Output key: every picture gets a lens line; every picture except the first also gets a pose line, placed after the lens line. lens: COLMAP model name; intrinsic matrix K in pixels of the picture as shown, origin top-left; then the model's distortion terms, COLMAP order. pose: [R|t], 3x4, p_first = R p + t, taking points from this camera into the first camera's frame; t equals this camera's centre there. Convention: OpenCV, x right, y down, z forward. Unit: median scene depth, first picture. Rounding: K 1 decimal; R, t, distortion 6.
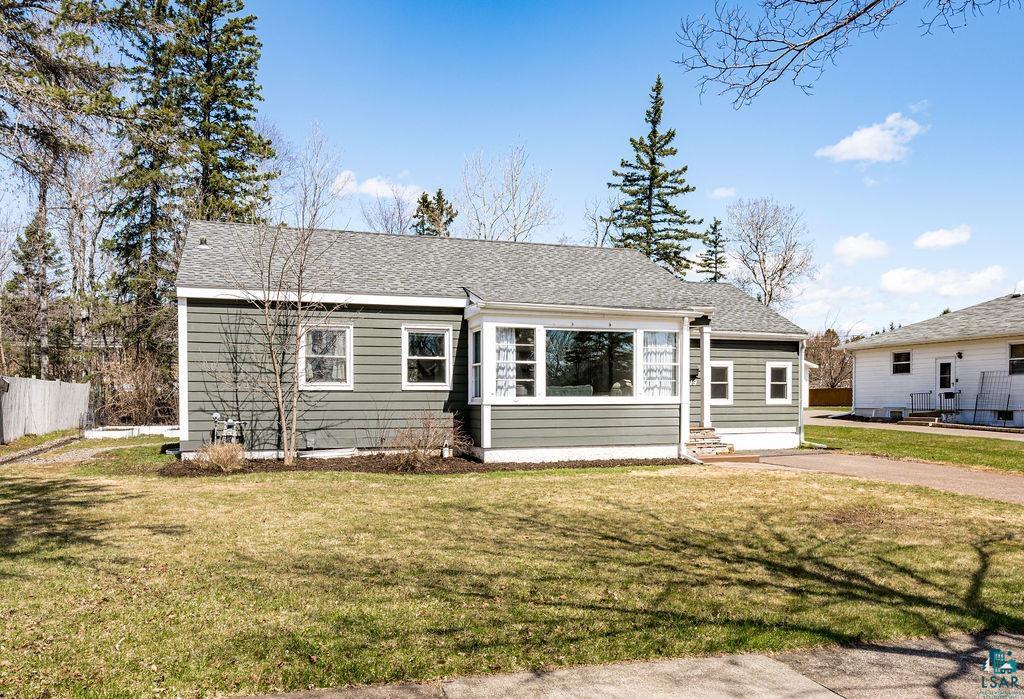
lens RADIAL K [[790.1, 0, 513.0], [0, 790.1, 420.2], [0, 0, 1]] dist [0.001393, 0.001165]
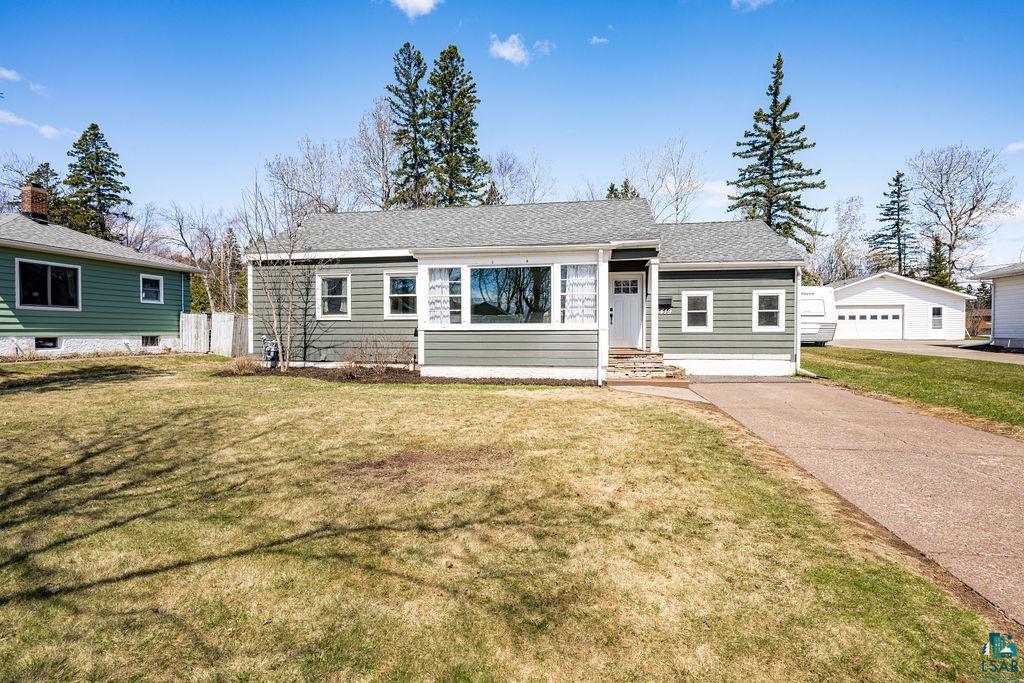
lens RADIAL K [[506.2, 0, 512.0], [0, 506.2, 341.5], [0, 0, 1]] dist [-0.002056, 0.000452]
pose [[0.872816, 0.010052, -0.487946, 0.376249], [-0.014052, 0.999891, -0.004536, -0.000017], [0.487847, 0.010816, 0.872862, 0.281926]]
